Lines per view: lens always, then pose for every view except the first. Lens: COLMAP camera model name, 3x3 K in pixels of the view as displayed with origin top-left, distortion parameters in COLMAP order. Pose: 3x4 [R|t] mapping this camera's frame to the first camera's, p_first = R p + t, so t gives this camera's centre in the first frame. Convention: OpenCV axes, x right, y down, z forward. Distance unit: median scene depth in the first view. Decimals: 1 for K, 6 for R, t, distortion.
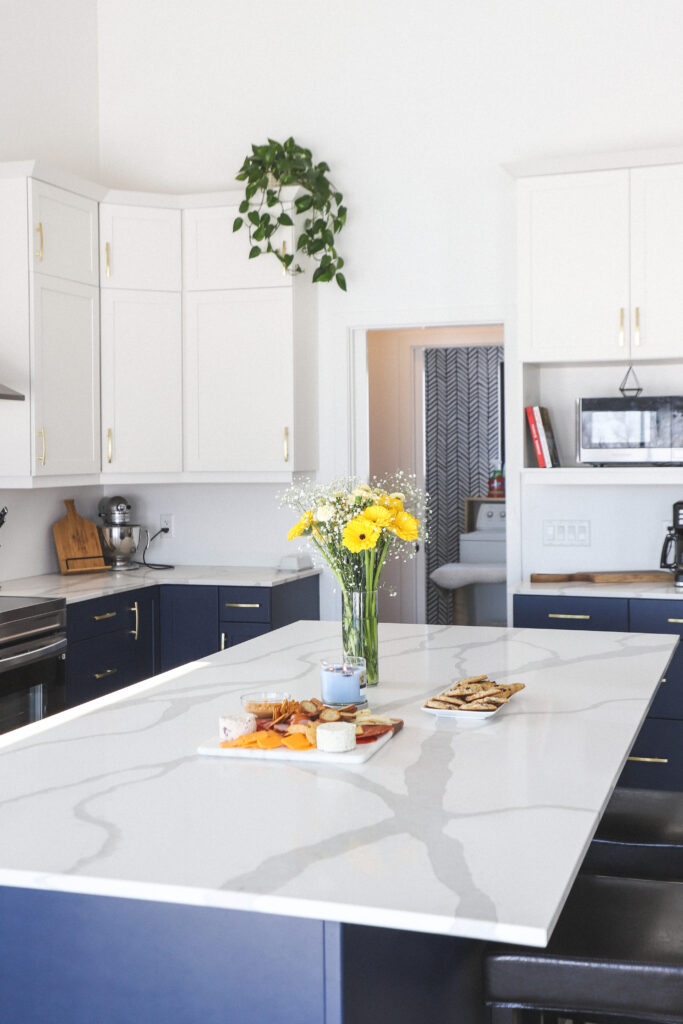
lens RADIAL K [[1187.1, 0, 377.2], [0, 1187.1, 480.4], [0, 0, 1]] dist [0.006052, 0.002408]
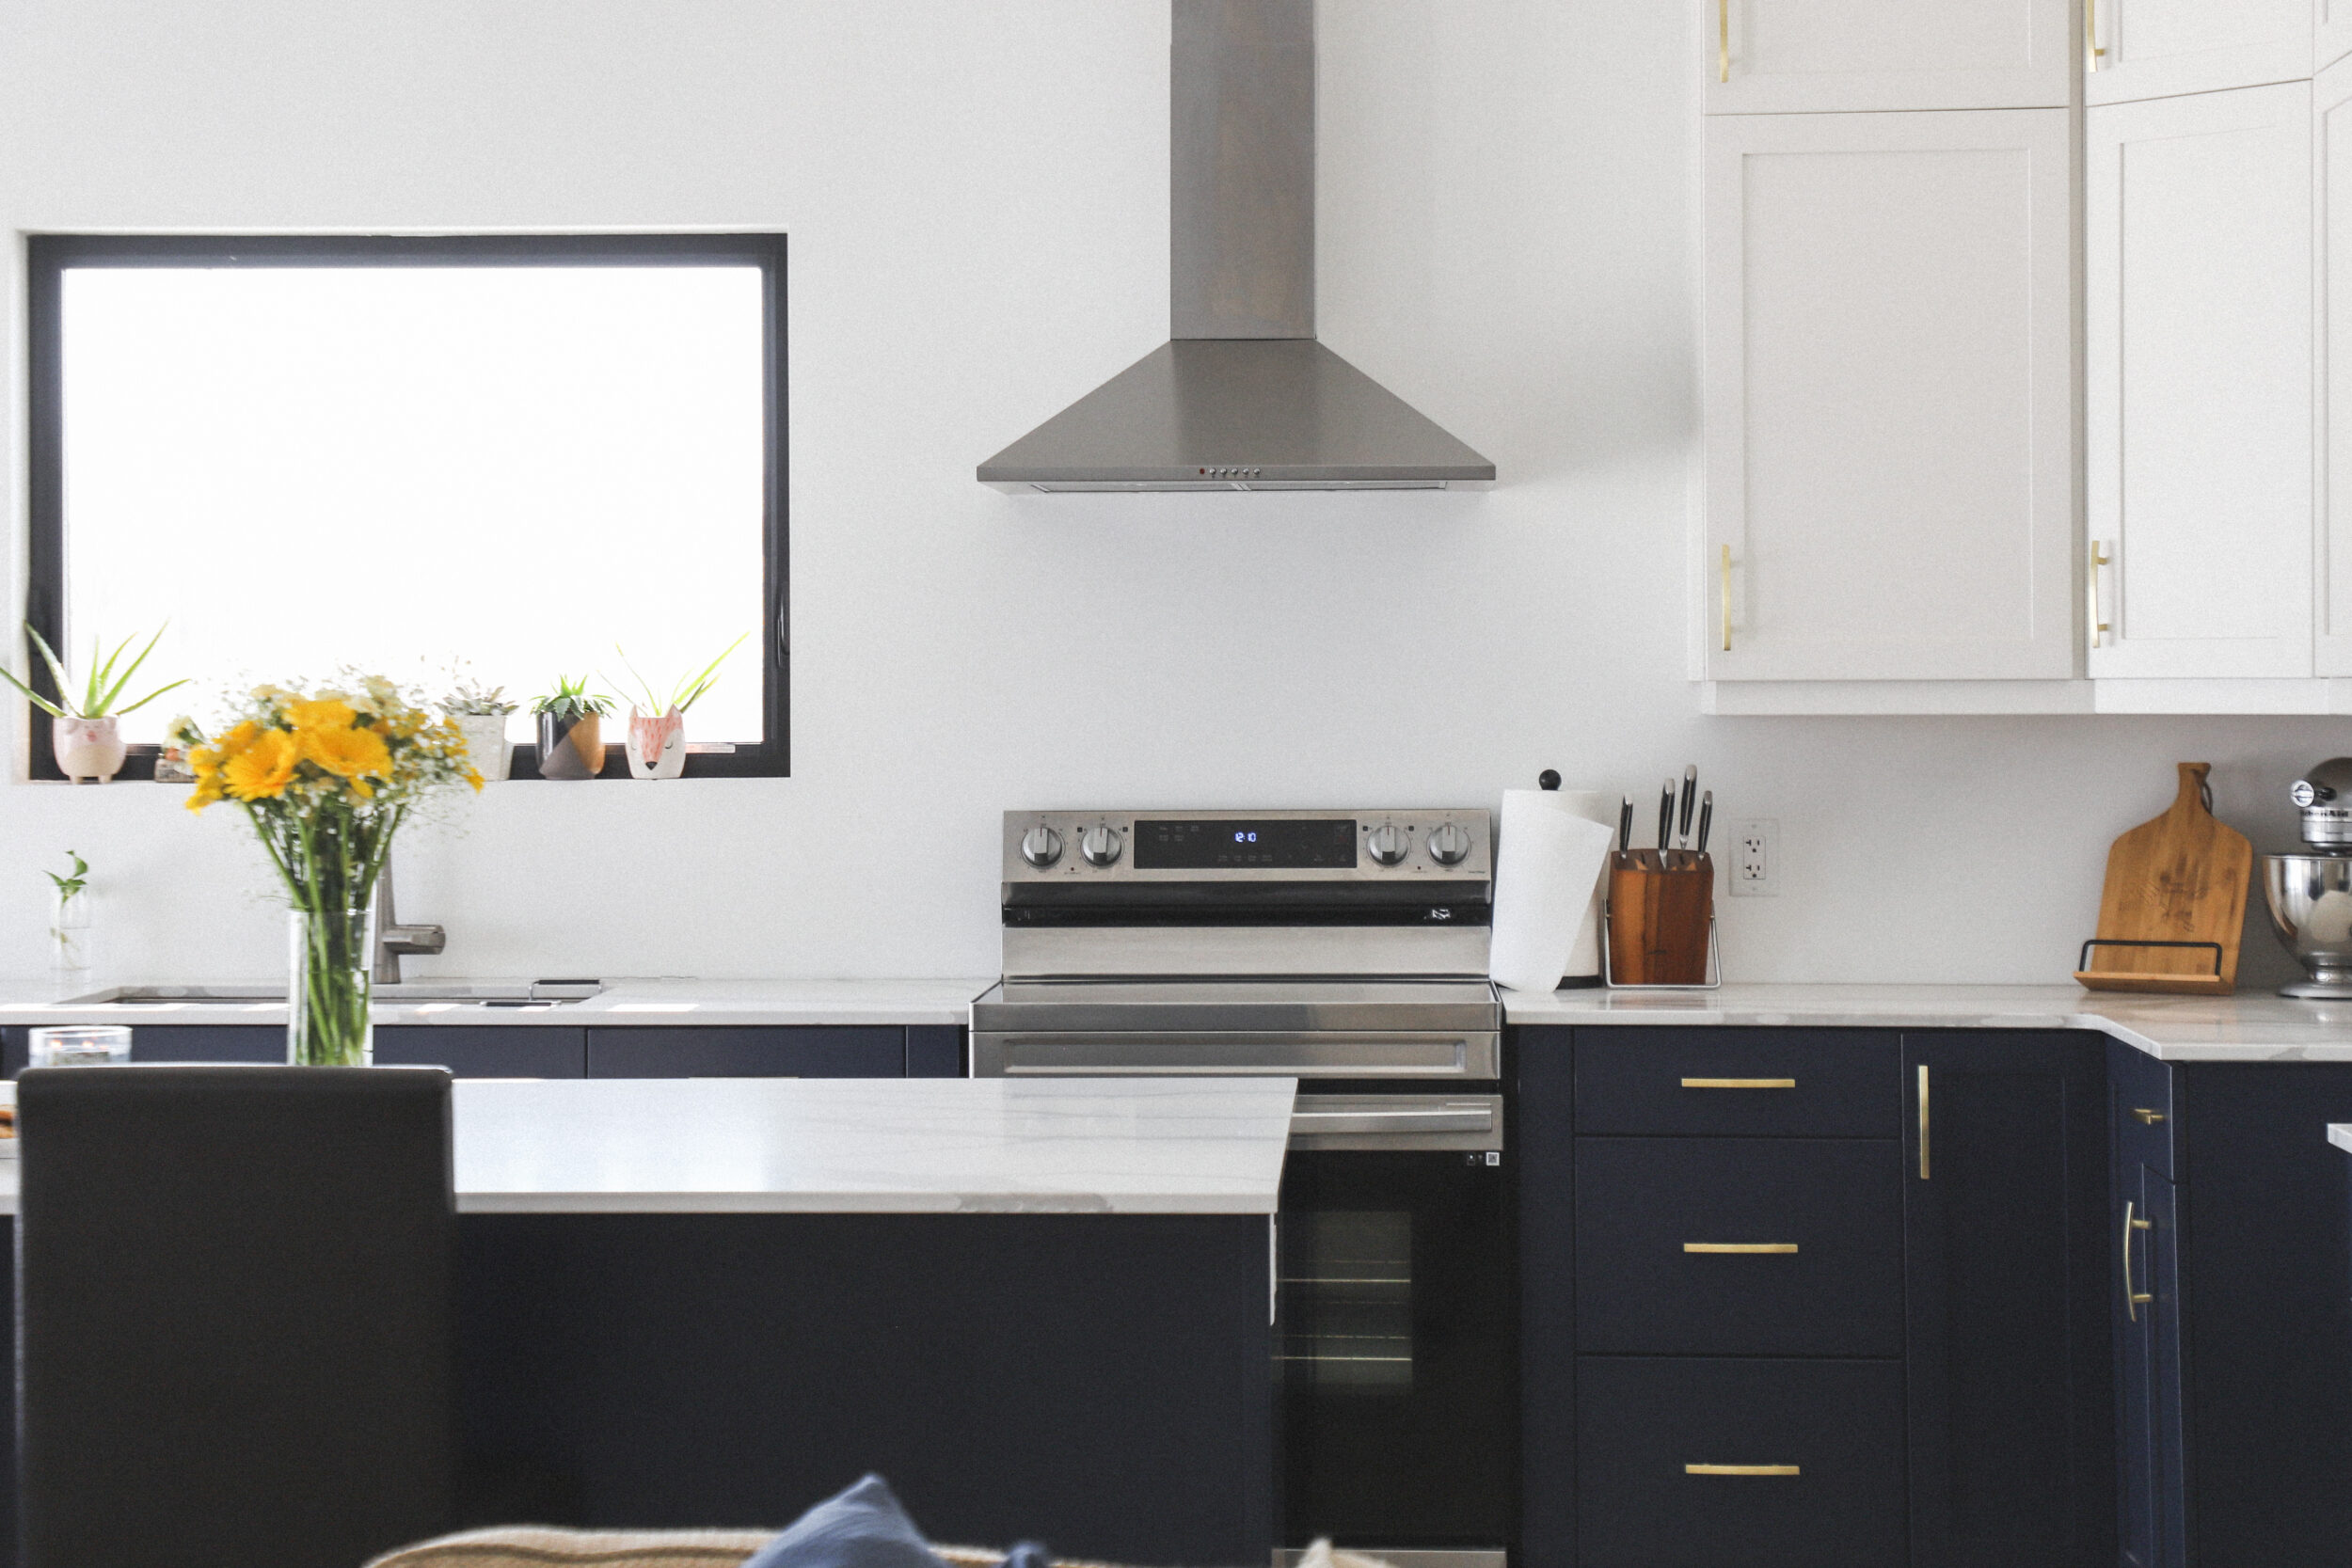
lens RADIAL K [[4733.9, 0, 1176.0], [0, 4733.9, 784.0], [0, 0, 1]] dist [0.058045, 1.249858]
pose [[0.252405, 0.031300, -0.967115, 0.905935], [-0.022278, 0.999400, 0.026531, -0.005752], [0.967365, 0.014849, 0.252951, 0.406161]]
